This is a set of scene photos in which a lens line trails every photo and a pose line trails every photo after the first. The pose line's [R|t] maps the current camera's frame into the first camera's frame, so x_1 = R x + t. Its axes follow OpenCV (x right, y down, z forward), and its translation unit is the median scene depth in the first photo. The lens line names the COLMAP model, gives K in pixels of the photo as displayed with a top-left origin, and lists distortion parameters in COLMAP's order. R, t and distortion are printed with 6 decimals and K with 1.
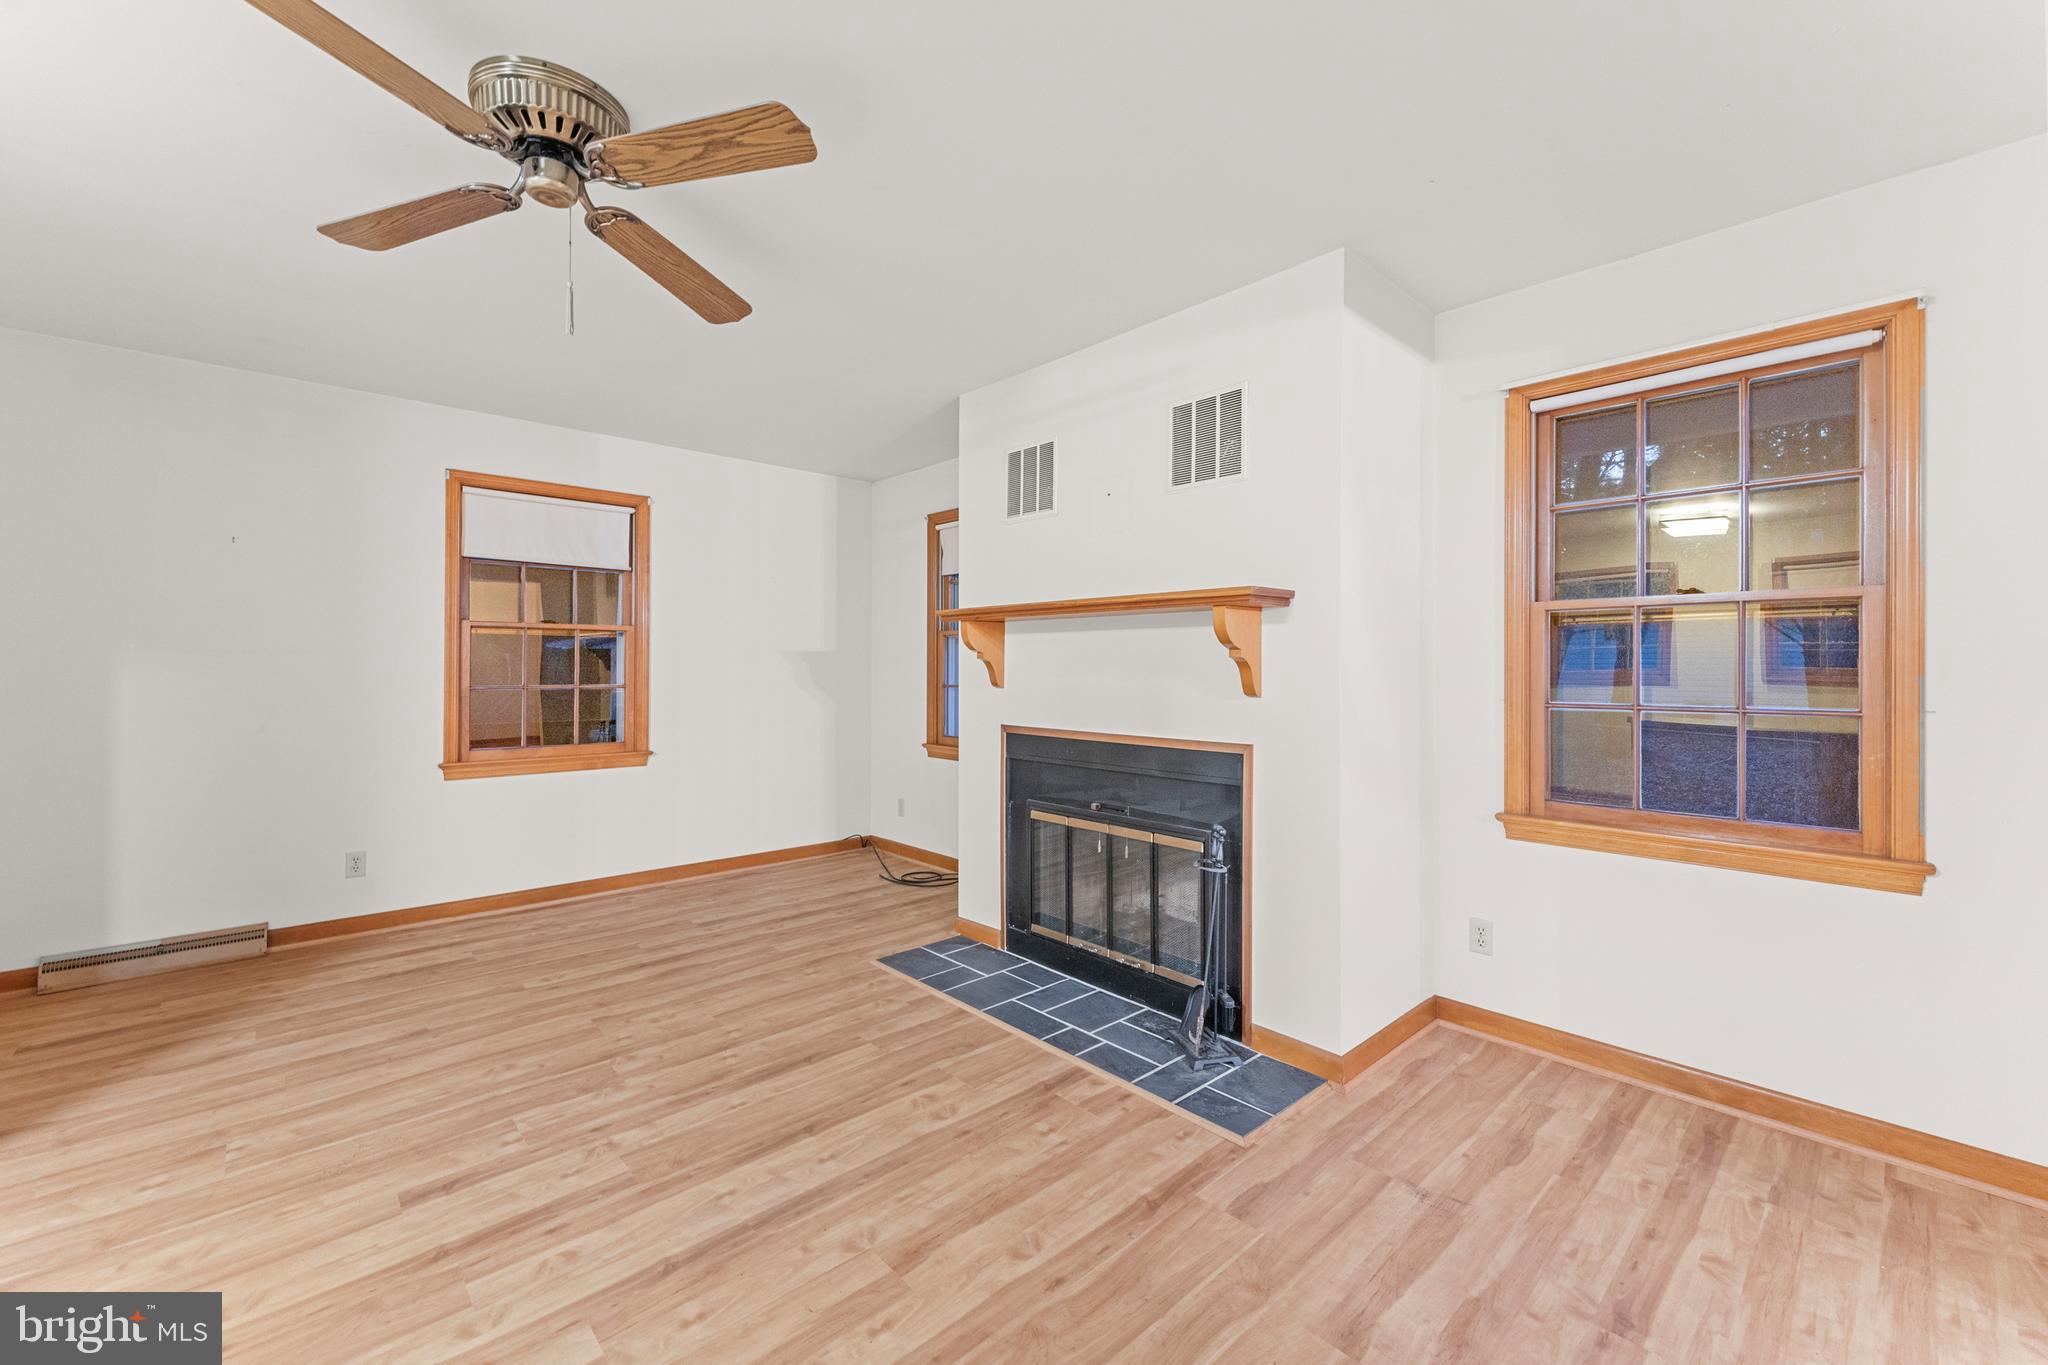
lens RADIAL K [[822.6, 0, 1039.0], [0, 822.6, 672.2], [0, 0, 1]] dist [0.005446, -0.000724]
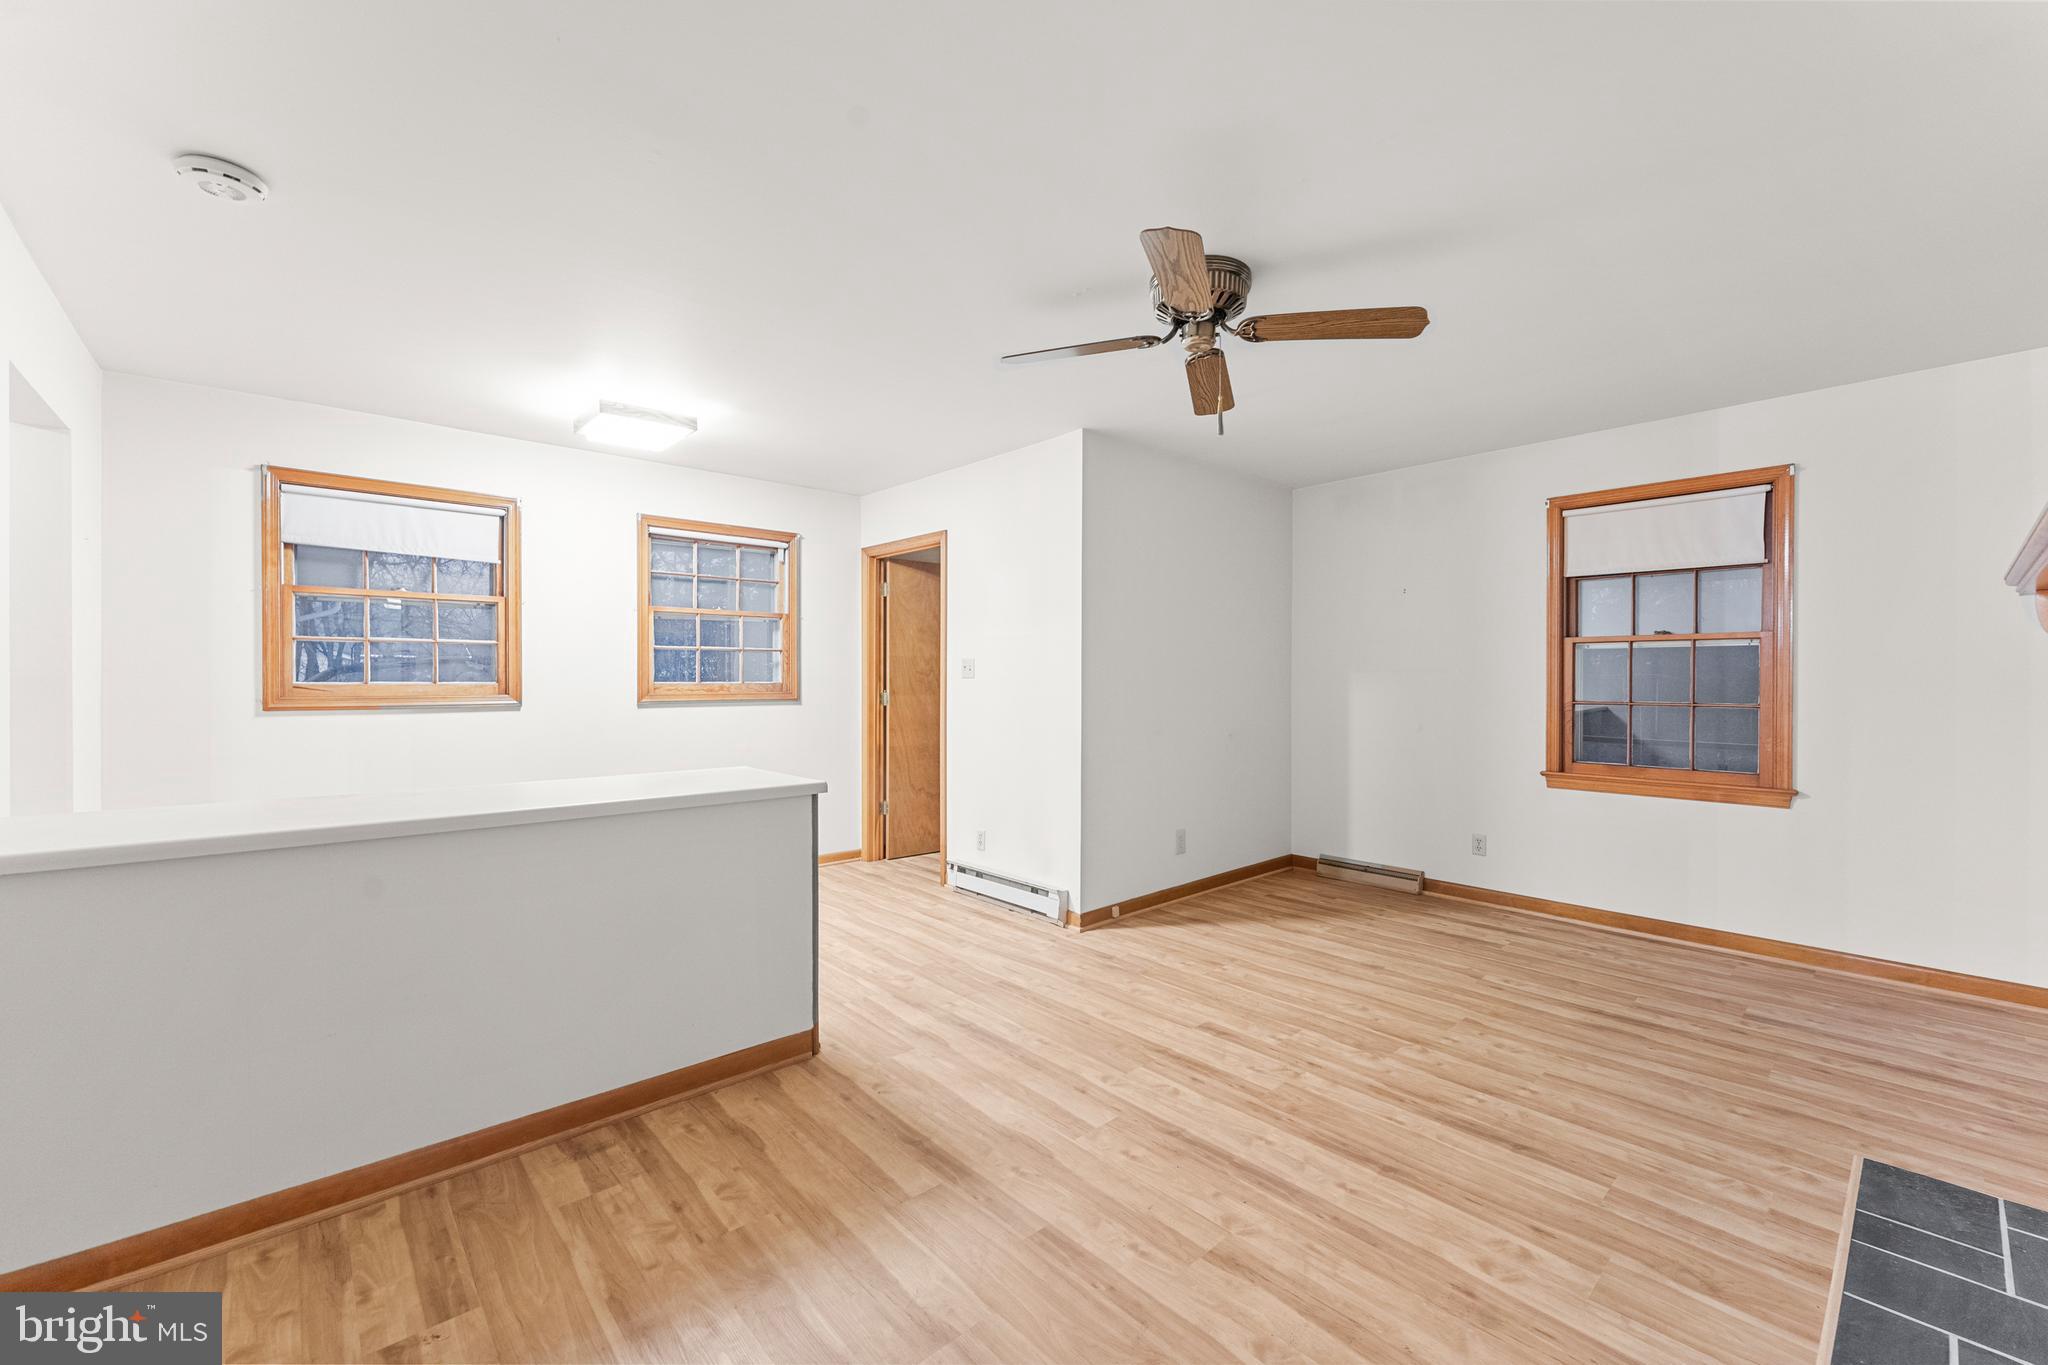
lens RADIAL K [[822.6, 0, 1019.4], [0, 822.6, 684.9], [0, 0, 1]] dist [0.005446, -0.000724]
pose [[-0.024938, 0.003430, -0.999683, 0.557155], [-0.008172, 0.999960, 0.003635, -0.000895], [0.999656, 0.008260, -0.024909, 0.492326]]
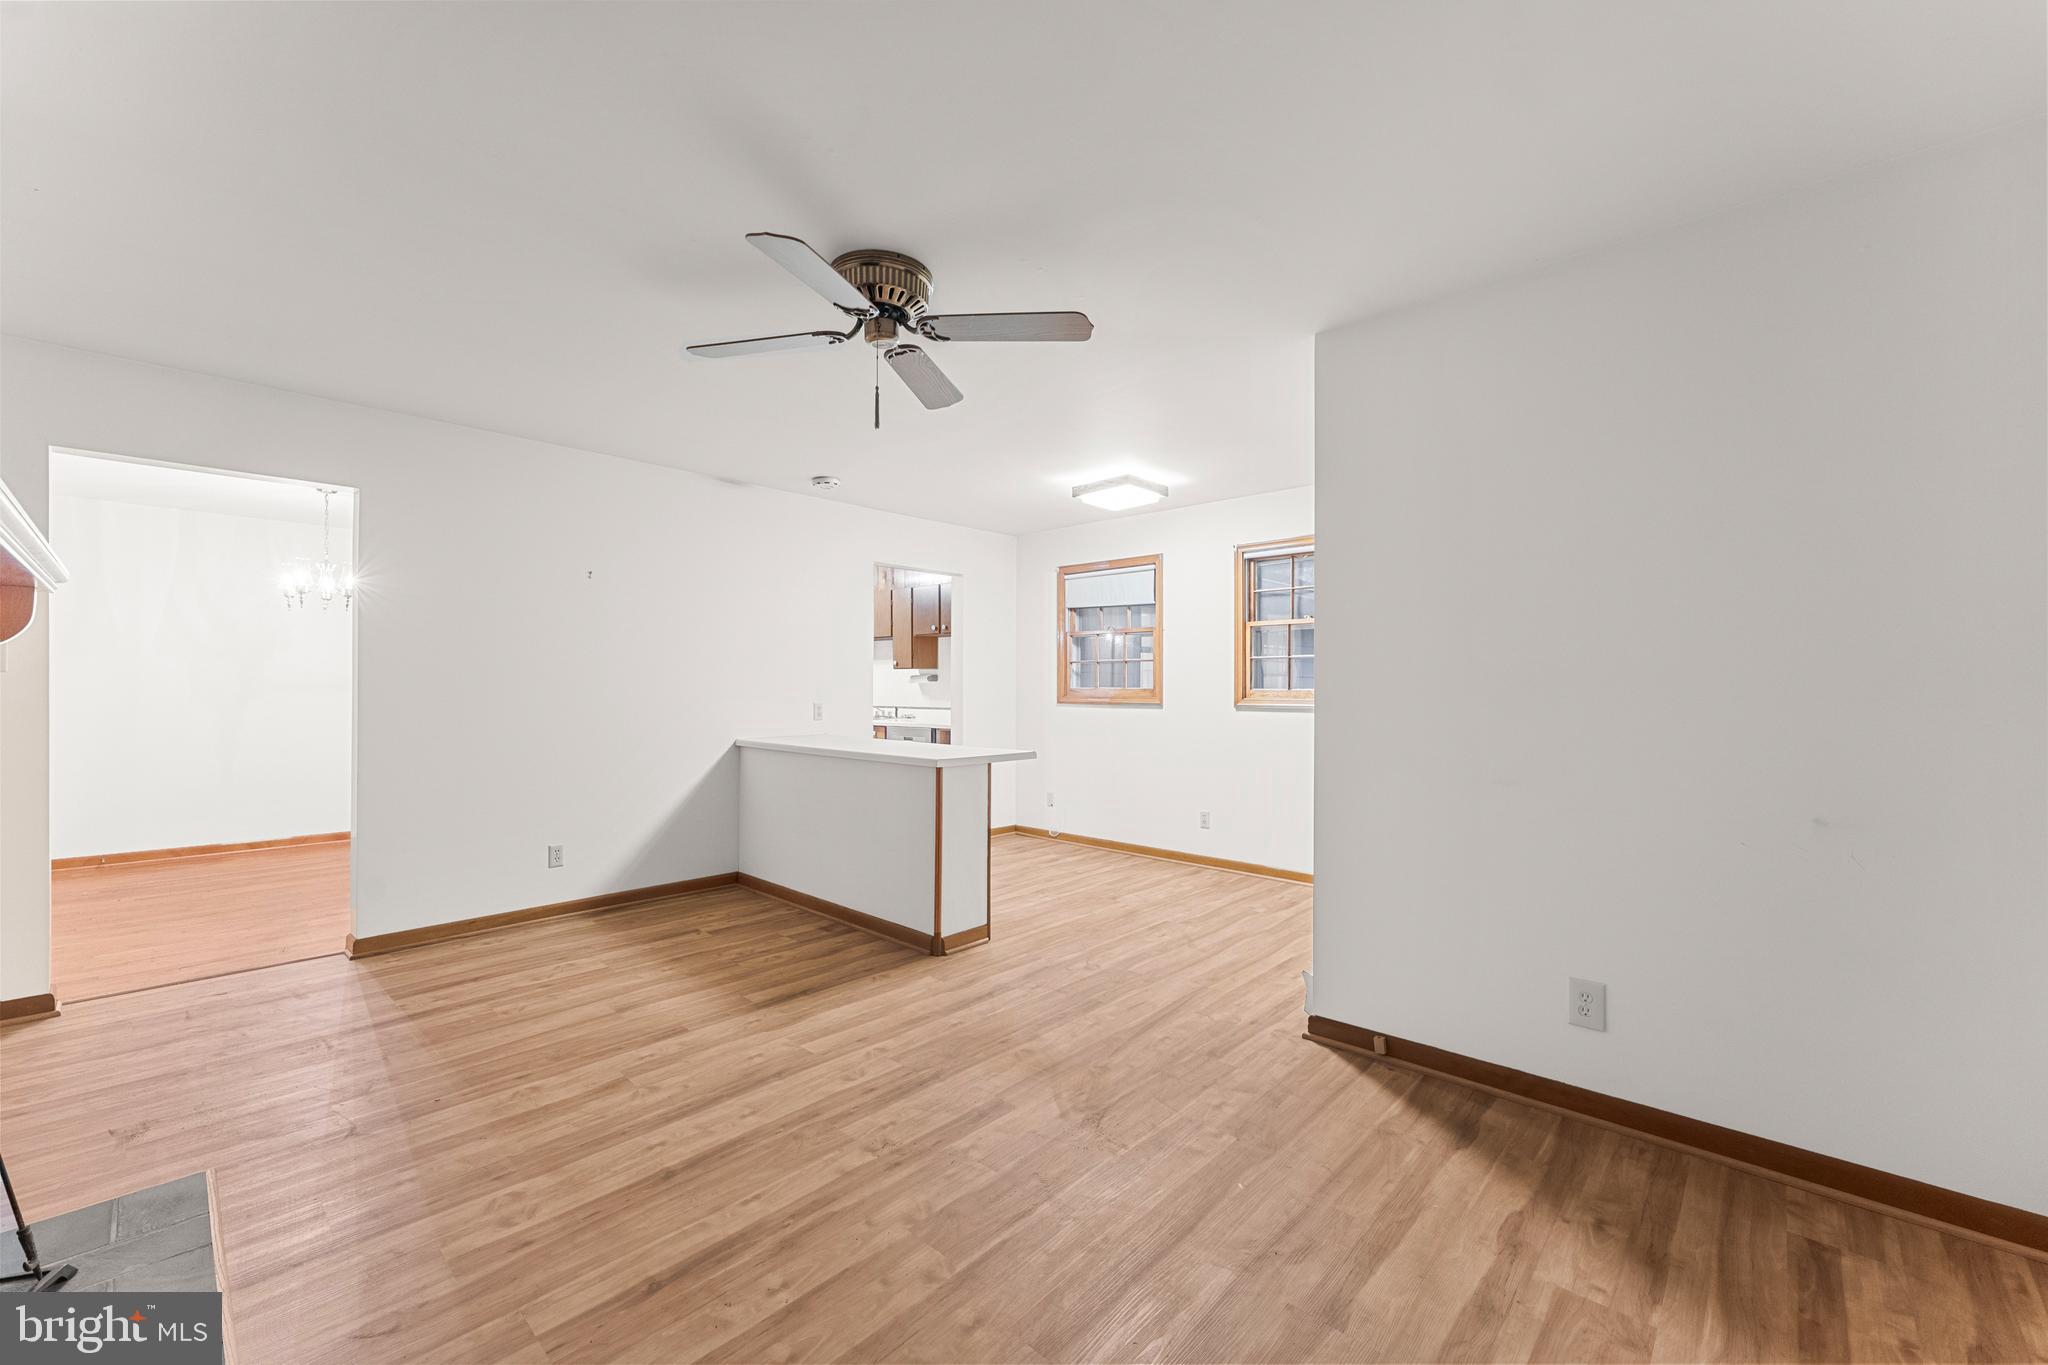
lens RADIAL K [[822.6, 0, 1028.9], [0, 822.6, 676.6], [0, 0, 1]] dist [0.005446, -0.000724]
pose [[-0.998197, -0.005389, -0.059784, -0.518361], [-0.005095, 0.999974, -0.005070, -0.008541], [0.059810, -0.004756, -0.998198, 1.621805]]
